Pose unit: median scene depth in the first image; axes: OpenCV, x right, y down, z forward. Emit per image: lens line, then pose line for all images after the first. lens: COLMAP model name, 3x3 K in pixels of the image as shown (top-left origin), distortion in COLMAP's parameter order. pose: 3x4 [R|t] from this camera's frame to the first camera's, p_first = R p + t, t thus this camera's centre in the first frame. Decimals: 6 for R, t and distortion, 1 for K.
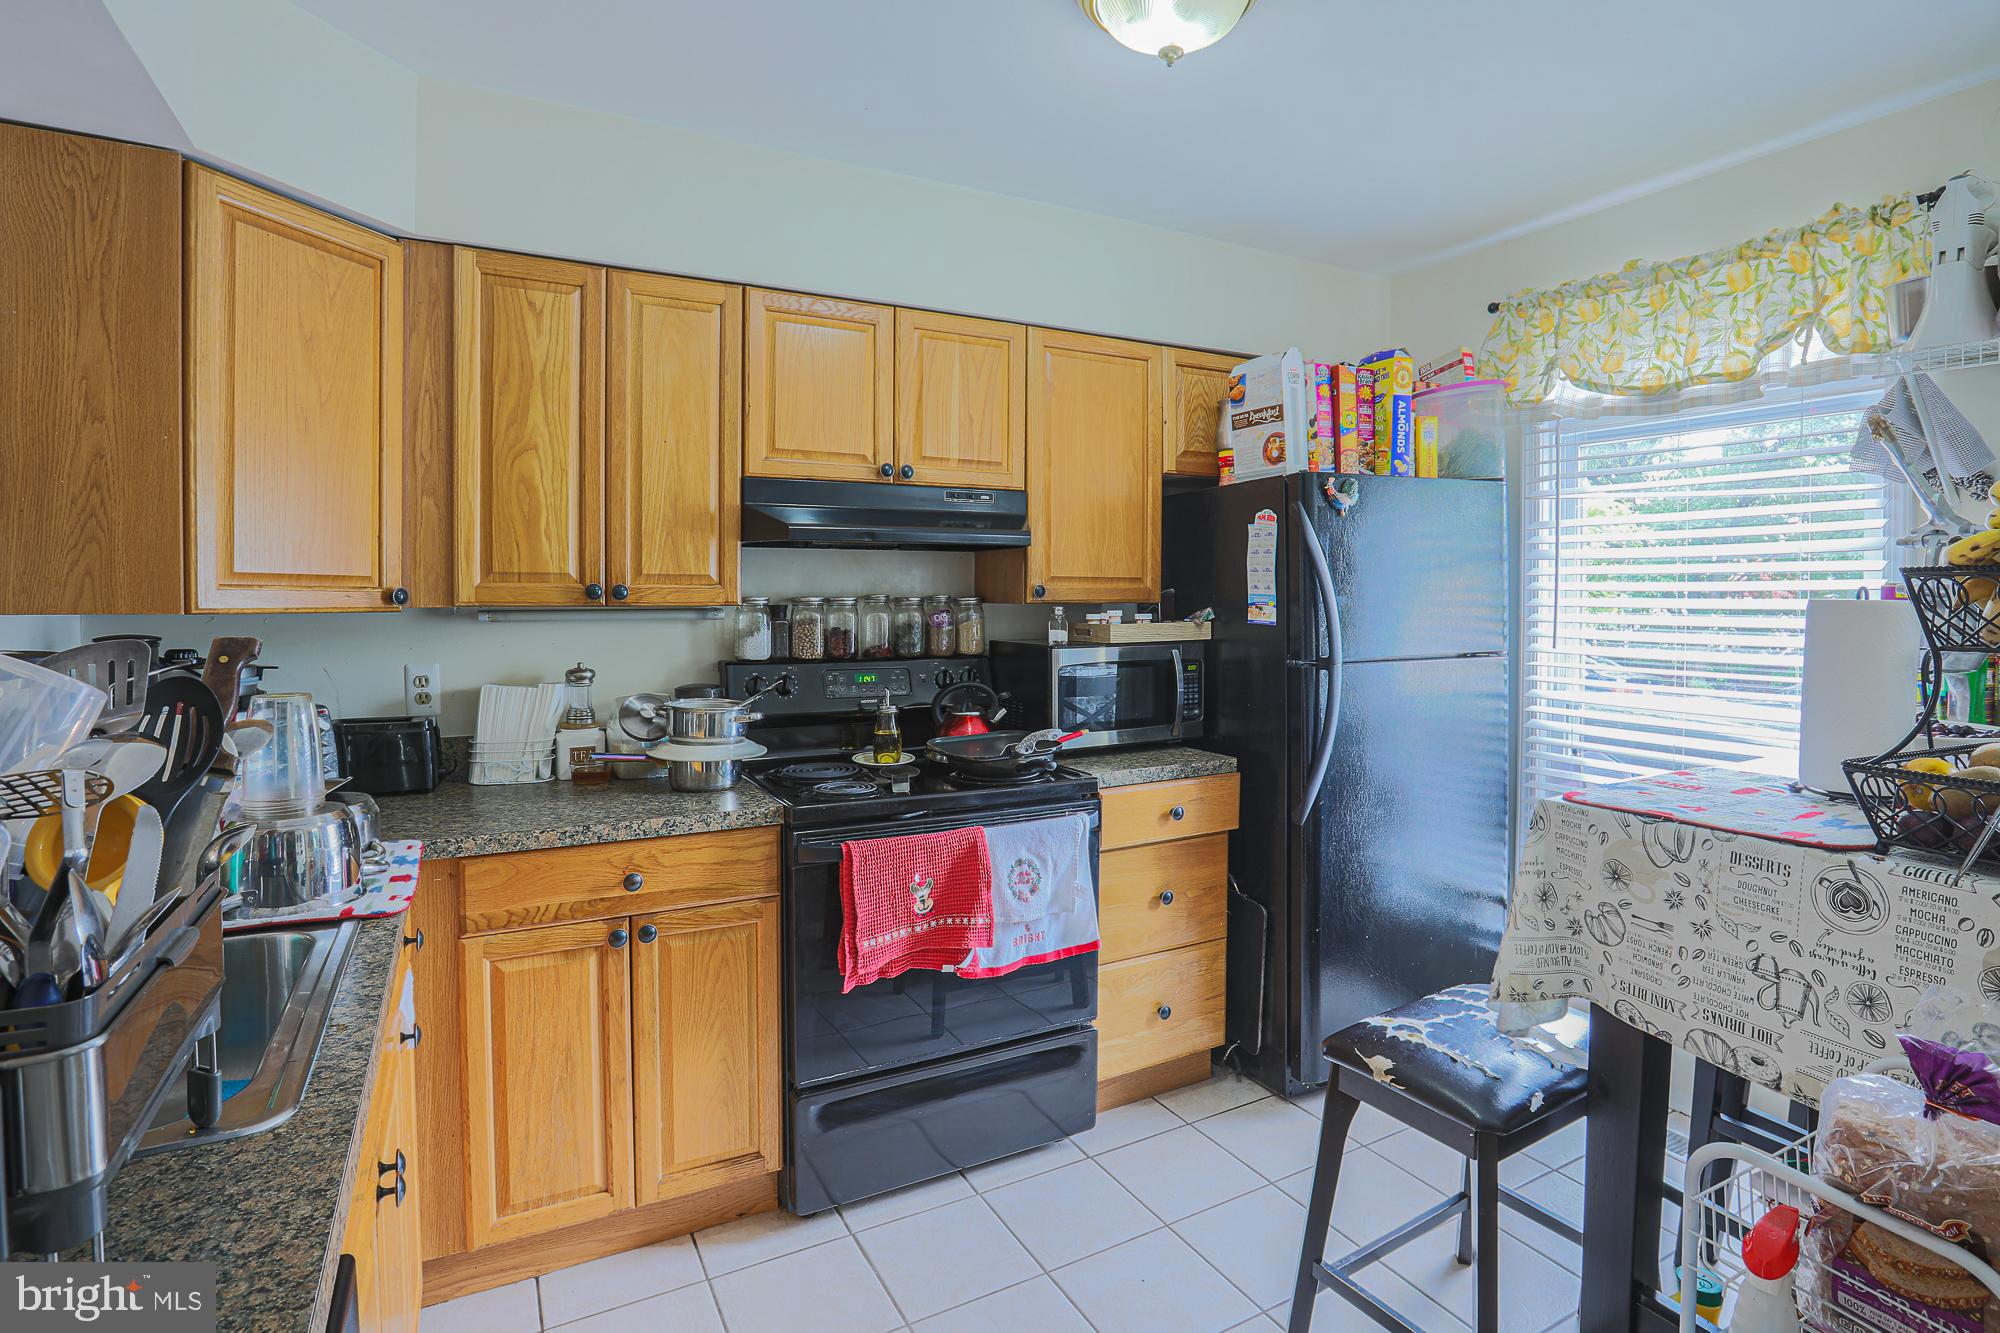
lens RADIAL K [[1024.6, 0, 992.1], [0, 1024.6, 615.4], [0, 0, 1]] dist [-0.049648, 0.022626]
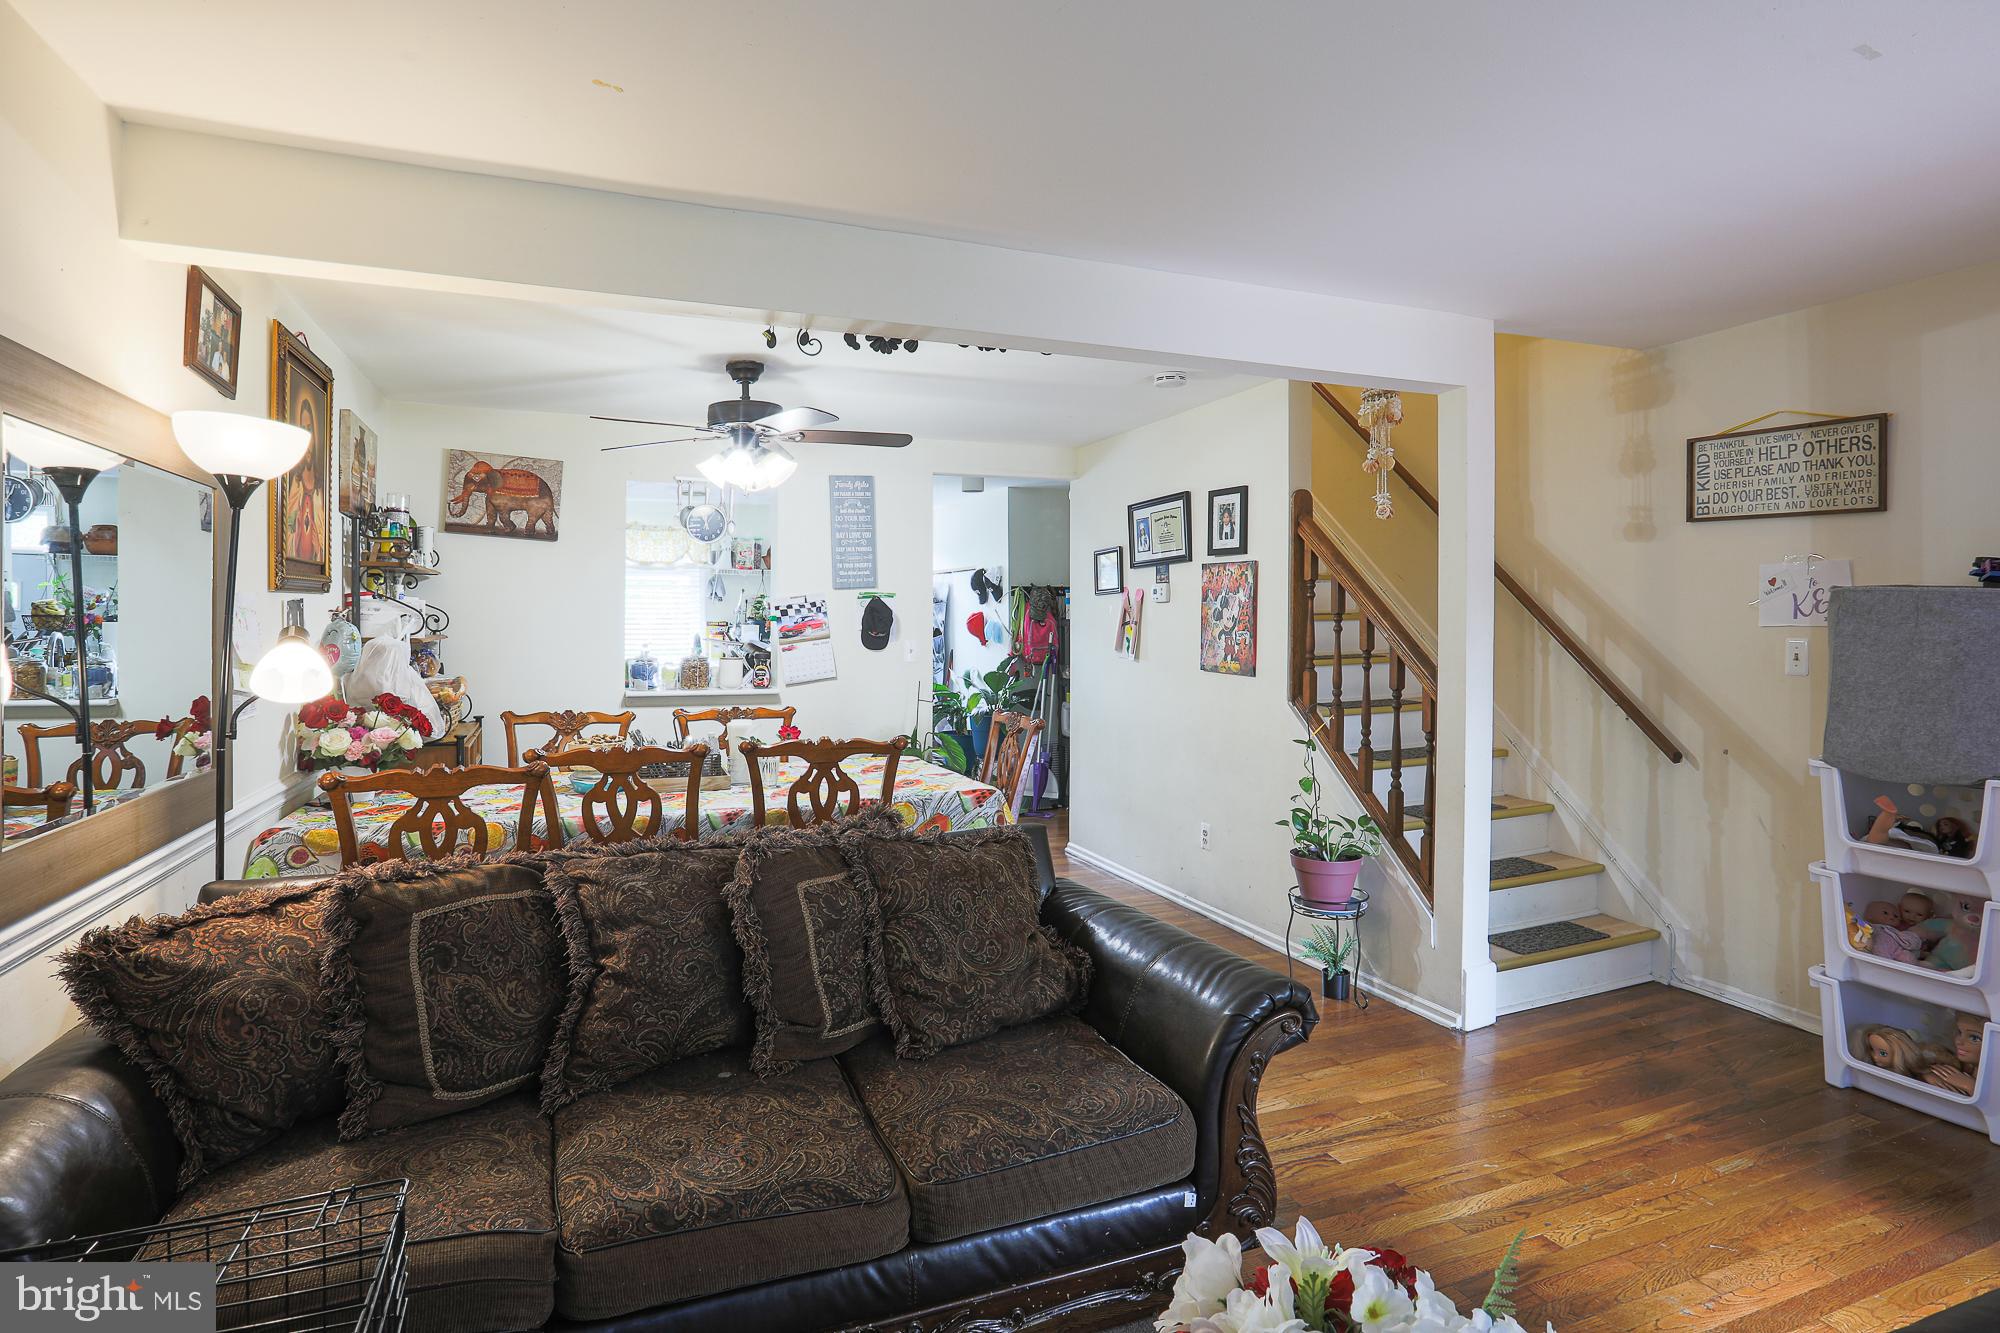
lens RADIAL K [[1006.7, 0, 1023.5], [0, 1006.7, 623.4], [0, 0, 1]] dist [-0.020162, 0.000301]
pose [[0.111854, -0.003177, 0.993720, -2.610016], [0.023660, 0.999720, 0.000533, 0.002877], [-0.993443, 0.023452, 0.111898, -0.628162]]
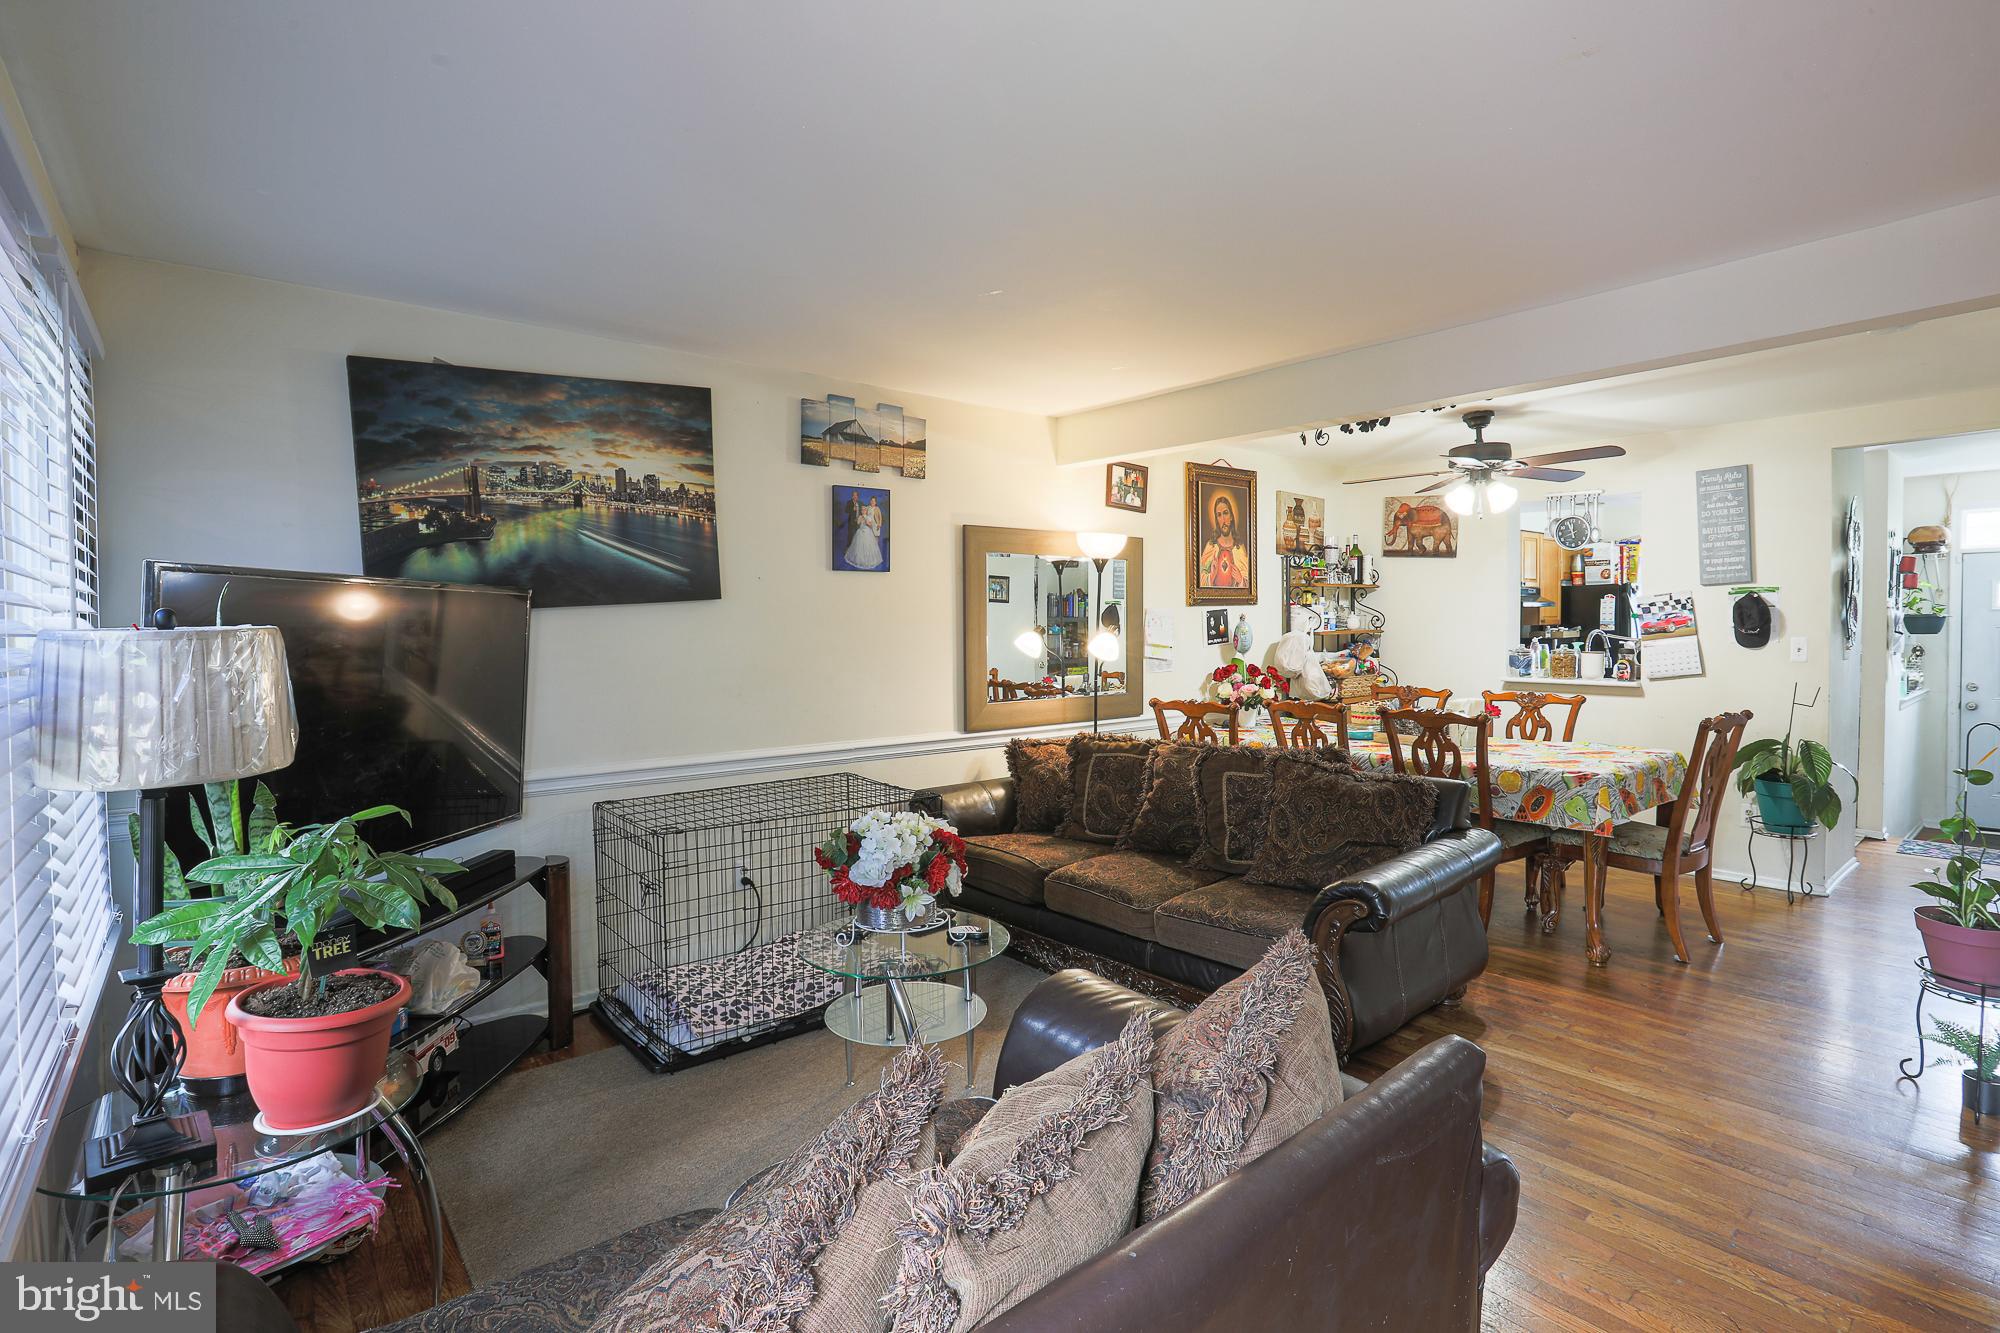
lens RADIAL K [[1016.7, 0, 995.3], [0, 1016.7, 655.4], [0, 0, 1]] dist [-0.048739, 0.022662]
pose [[0.978798, -0.017426, 0.204086, -2.420110], [0.015589, 0.999822, 0.010607, 0.024336], [-0.204235, -0.007201, 0.978895, -1.784473]]
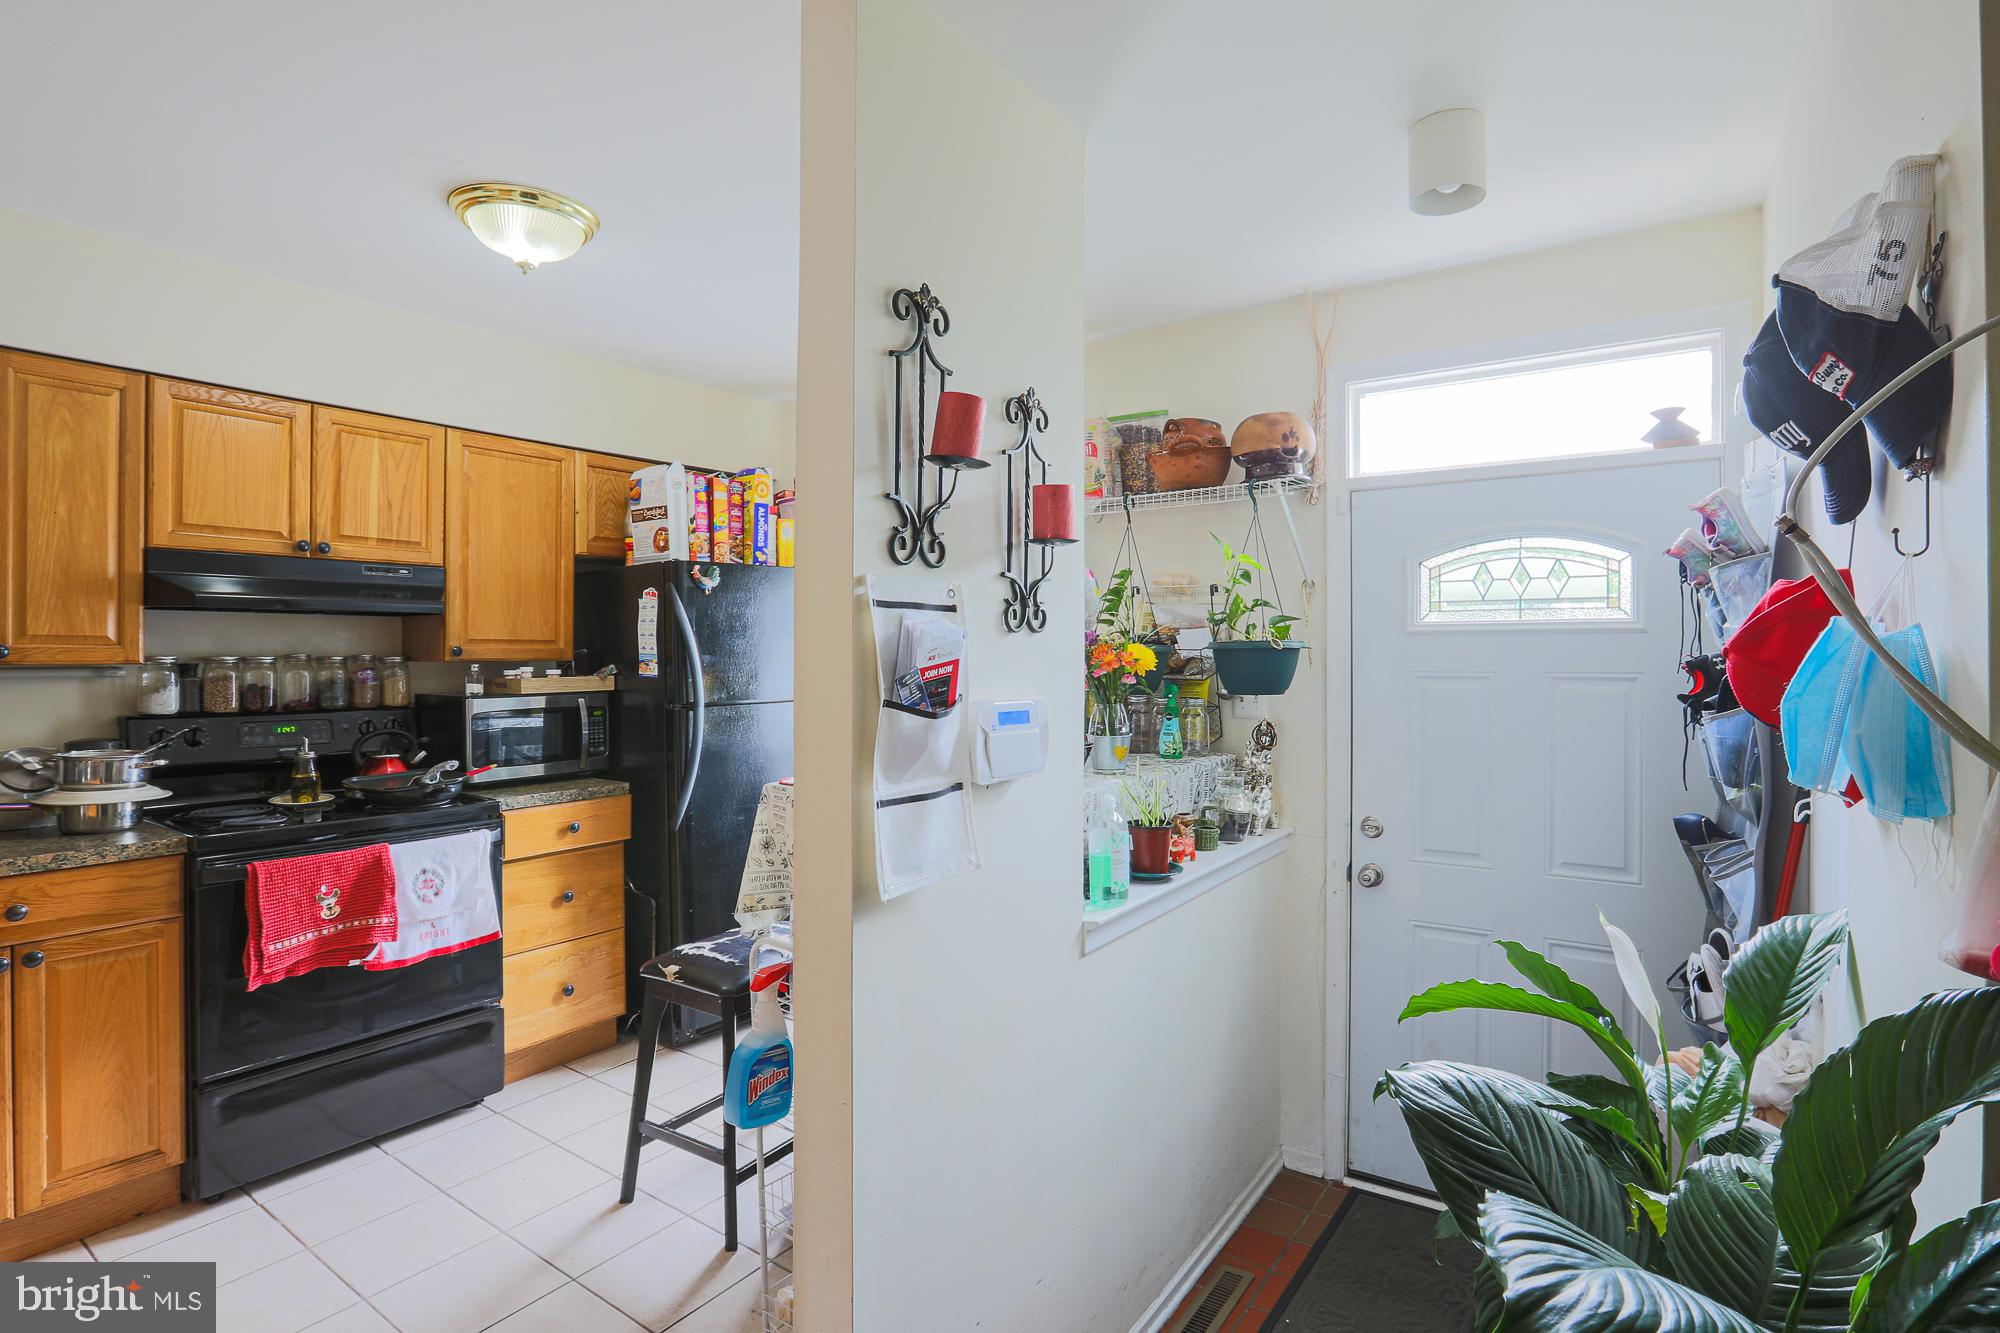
lens RADIAL K [[1016.7, 0, 995.3], [0, 1016.7, 655.4], [0, 0, 1]] dist [-0.048739, 0.022662]
pose [[0.897543, -0.001711, 0.440923, 0.107209], [0.009963, 0.999816, -0.016400, 0.007887], [-0.440814, 0.019112, 0.897395, -0.368280]]
